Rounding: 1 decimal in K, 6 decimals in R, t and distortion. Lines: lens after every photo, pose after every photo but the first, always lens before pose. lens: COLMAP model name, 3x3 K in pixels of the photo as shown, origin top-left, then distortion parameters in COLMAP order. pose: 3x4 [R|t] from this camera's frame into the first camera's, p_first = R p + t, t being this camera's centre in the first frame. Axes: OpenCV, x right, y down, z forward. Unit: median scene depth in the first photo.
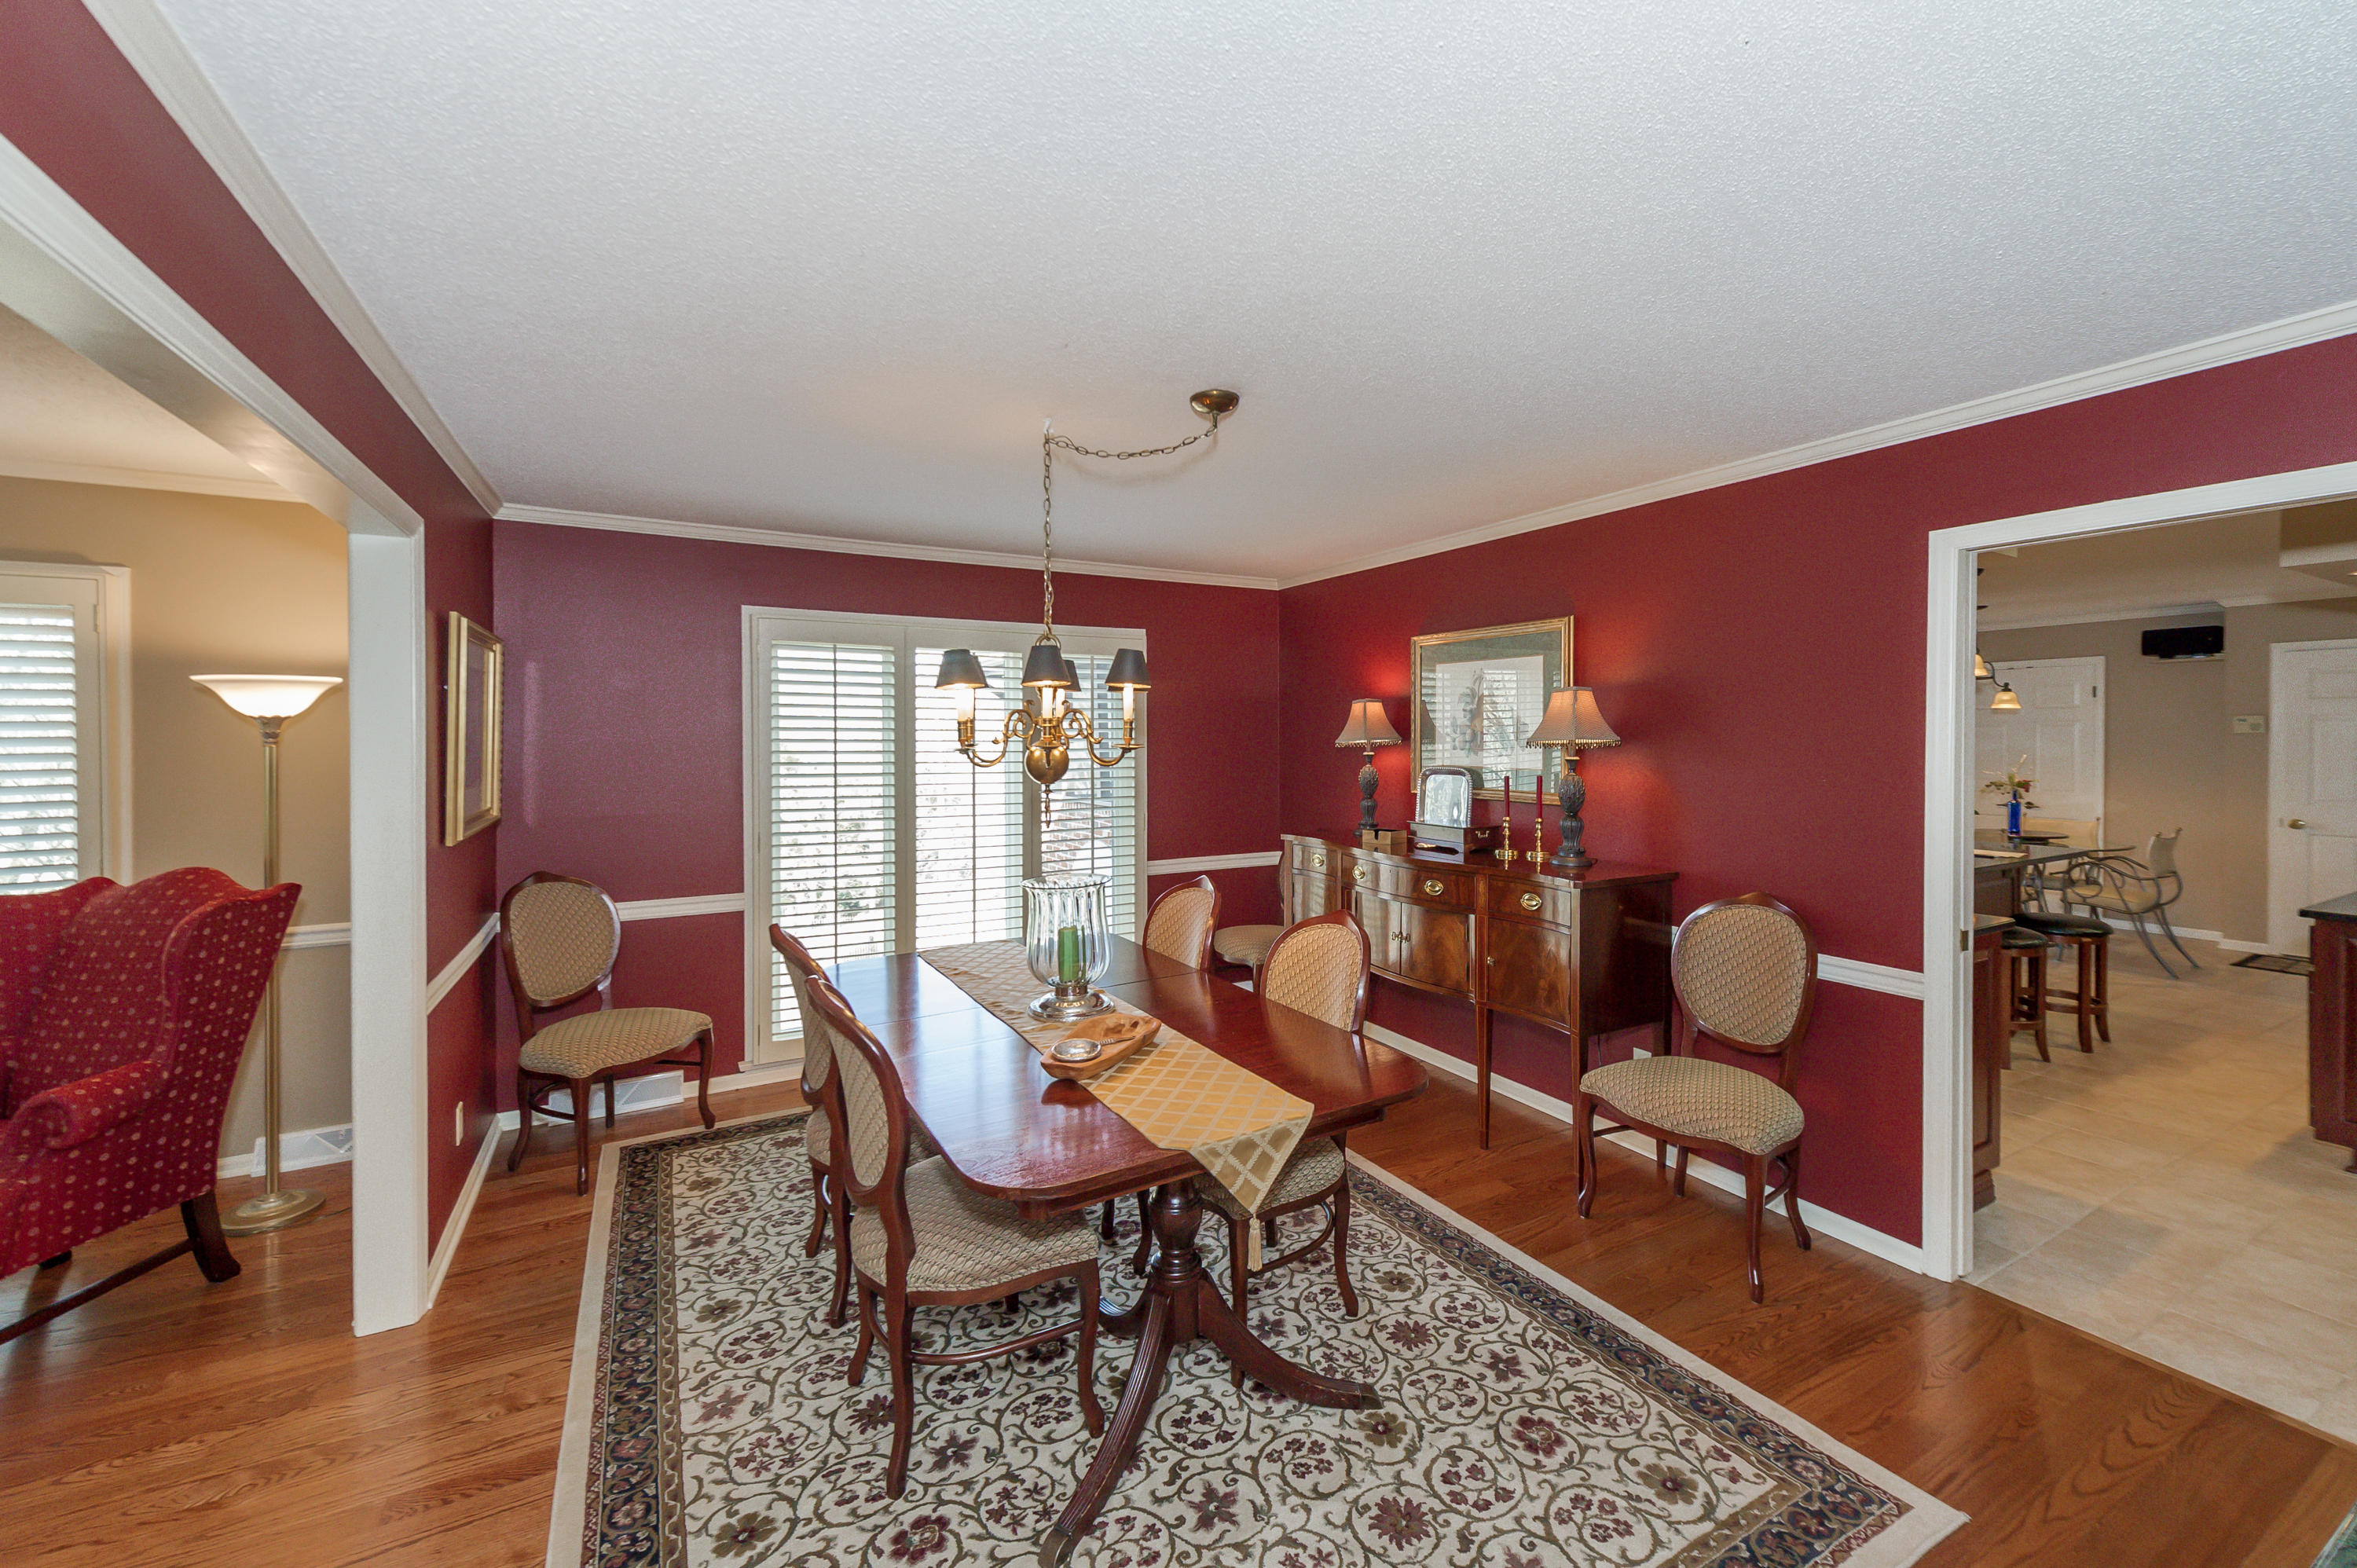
lens RADIAL K [[961.4, 0, 1197.3], [0, 961.4, 730.9], [0, 0, 1]] dist [0.003712, 0.000392]
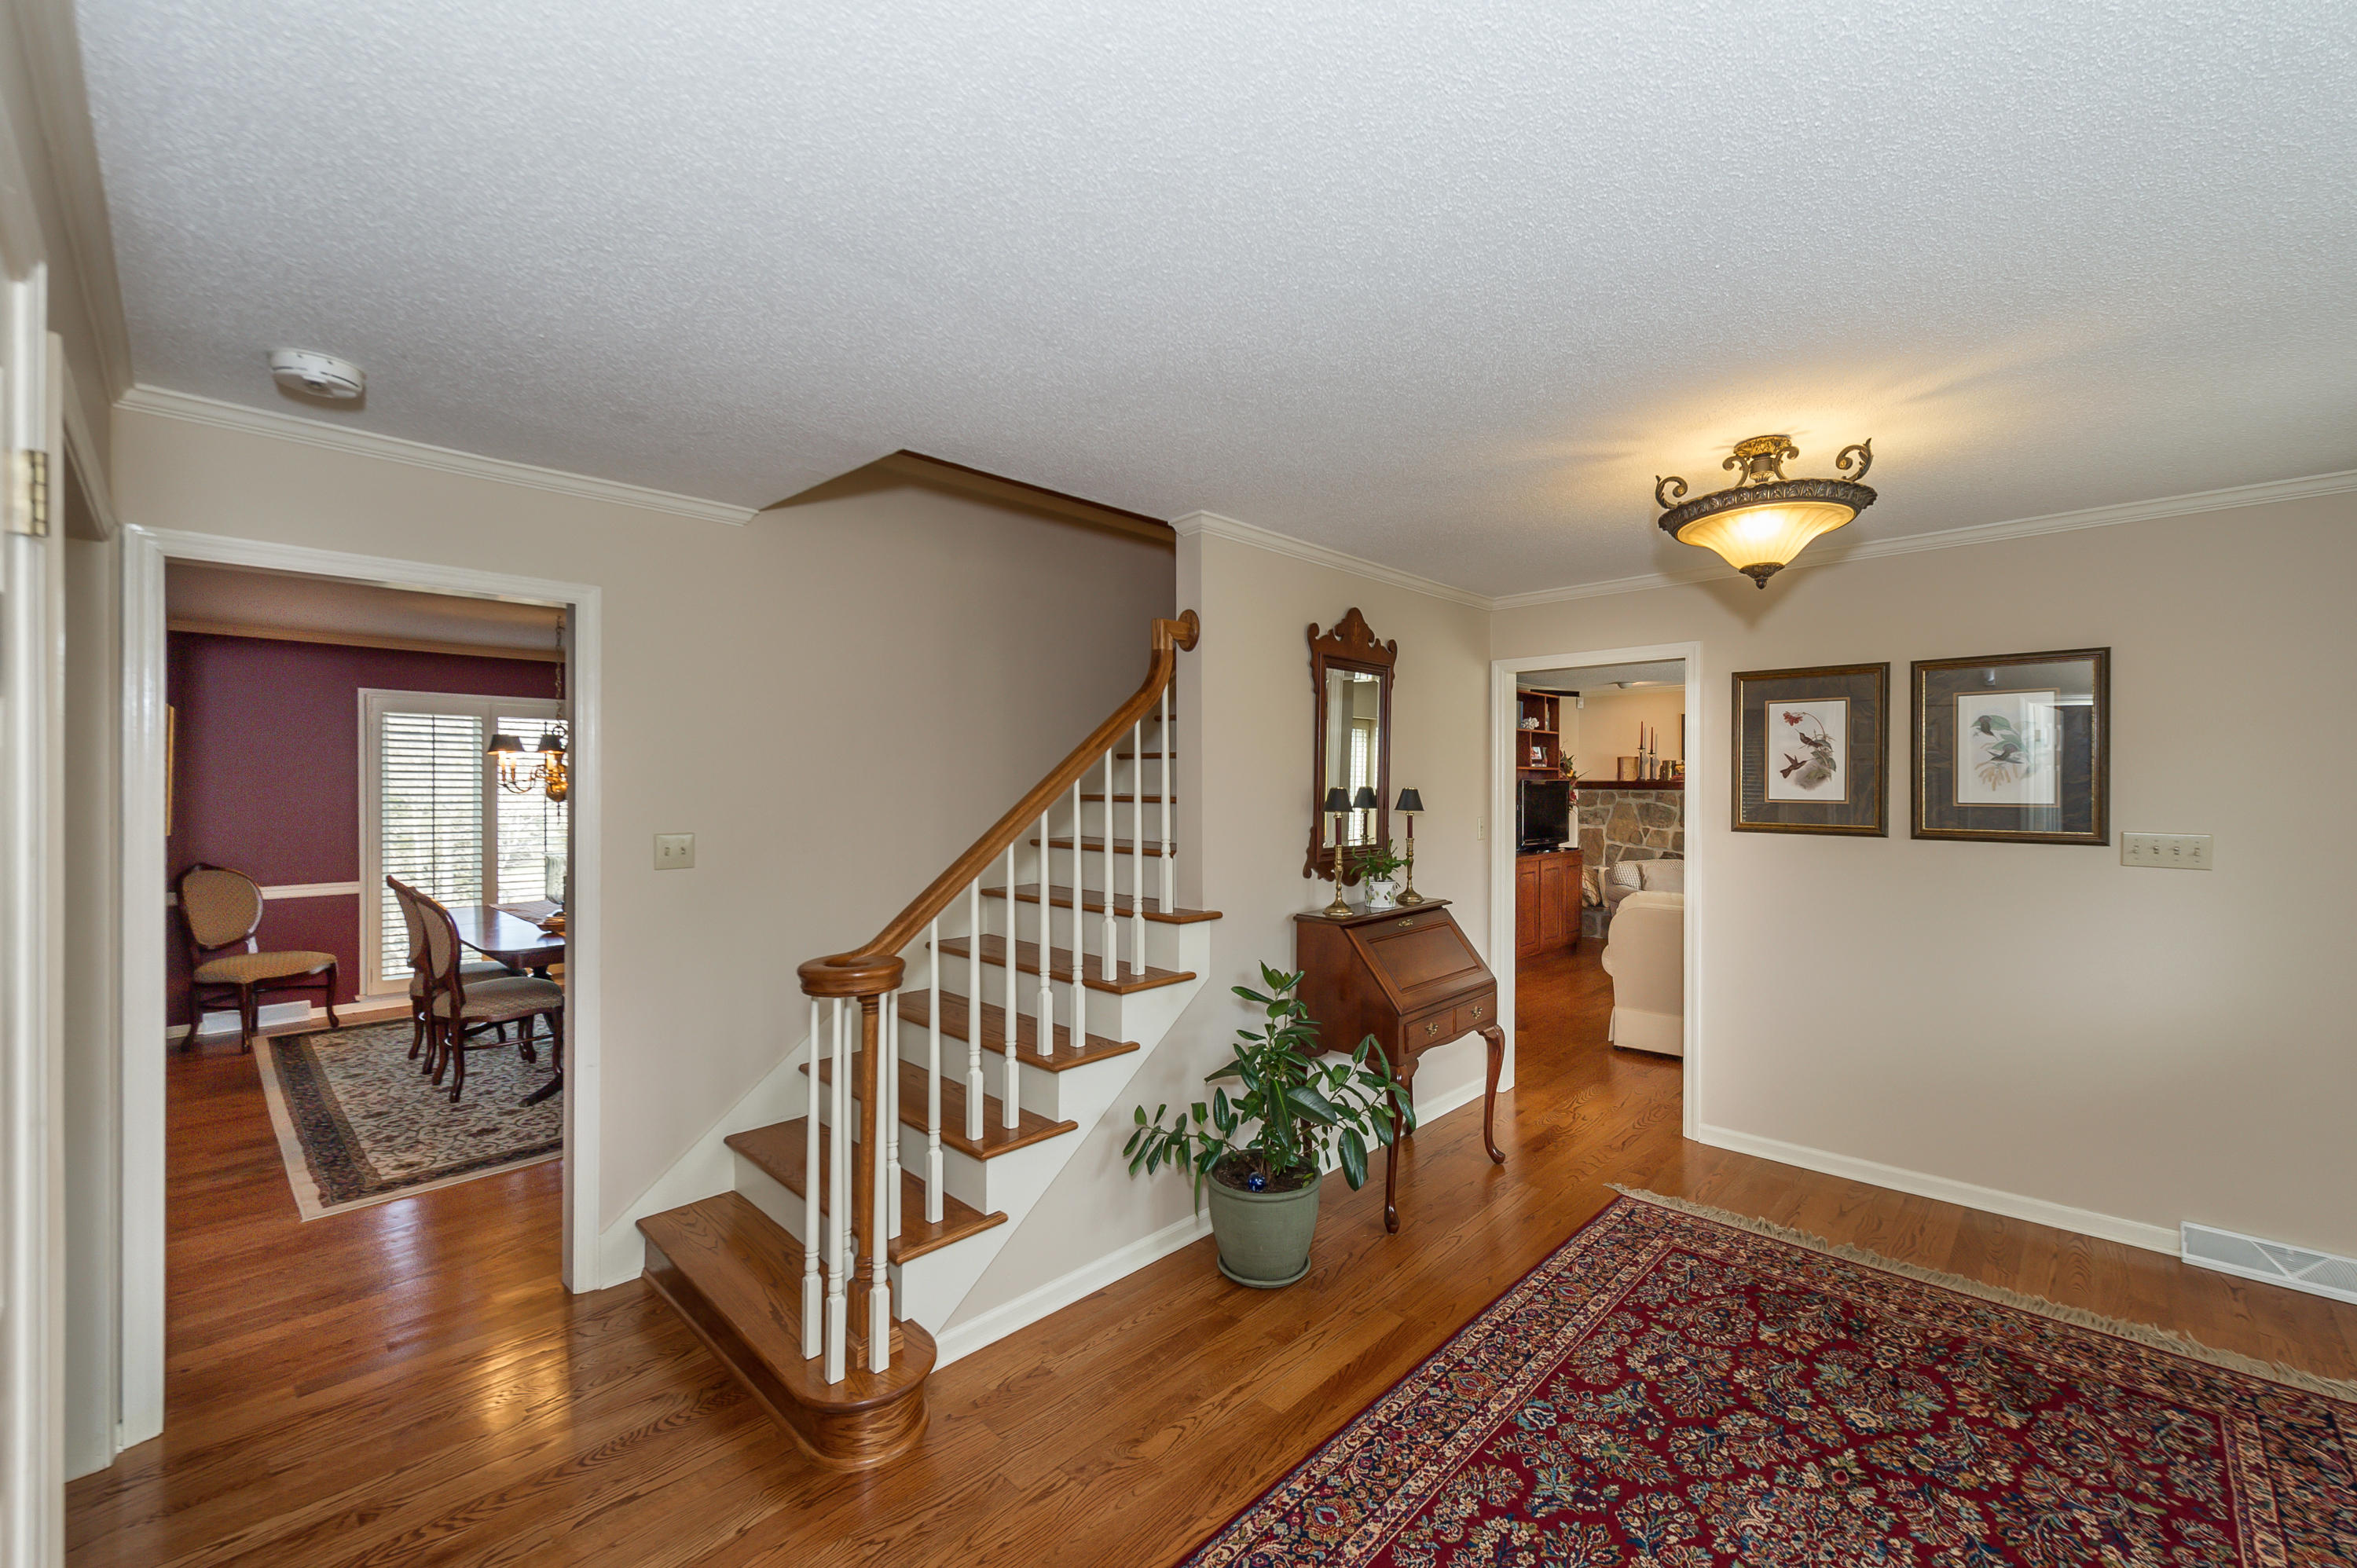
lens RADIAL K [[961.4, 0, 1185.8], [0, 961.4, 787.9], [0, 0, 1]] dist [0.003712, 0.000392]
pose [[0.959545, -0.000416, 0.281553, 0.355360], [-0.001872, 0.999967, 0.007858, 0.009996], [-0.281547, -0.008067, 0.959513, -0.840809]]
